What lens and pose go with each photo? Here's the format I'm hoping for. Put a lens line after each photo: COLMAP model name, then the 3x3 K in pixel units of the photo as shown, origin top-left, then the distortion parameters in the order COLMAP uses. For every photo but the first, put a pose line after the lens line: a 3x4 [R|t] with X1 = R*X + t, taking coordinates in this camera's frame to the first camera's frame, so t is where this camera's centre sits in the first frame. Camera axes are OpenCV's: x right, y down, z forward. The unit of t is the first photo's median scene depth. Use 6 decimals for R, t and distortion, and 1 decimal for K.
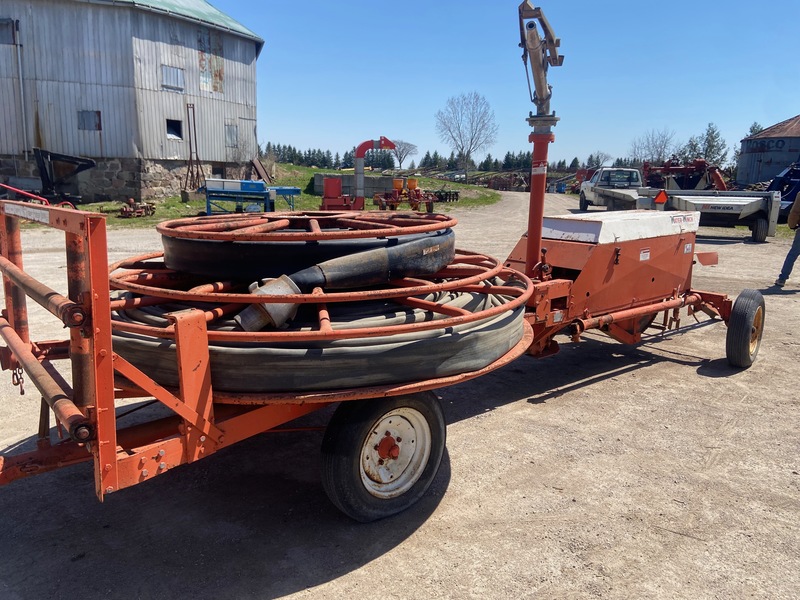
lens RADIAL K [[598.8, 0, 404.5], [0, 598.8, 303.0], [0, 0, 1]] dist [0.091201, -0.101939]
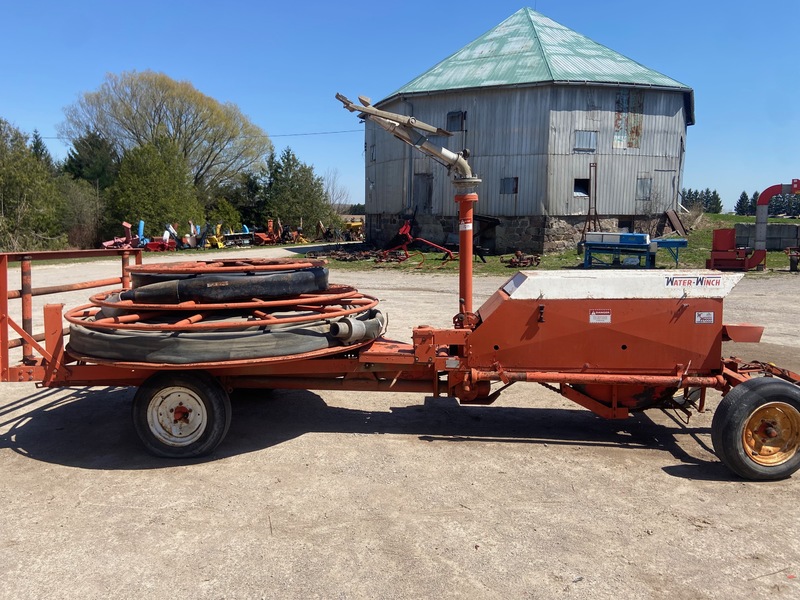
lens RADIAL K [[598.8, 0, 392.3], [0, 598.8, 303.3], [0, 0, 1]] dist [0.091201, -0.101939]
pose [[0.720317, 0.072845, -0.689810, 0.145309], [-0.130831, 0.990889, -0.031978, -0.005553], [0.681195, 0.113283, 0.723284, 0.024837]]
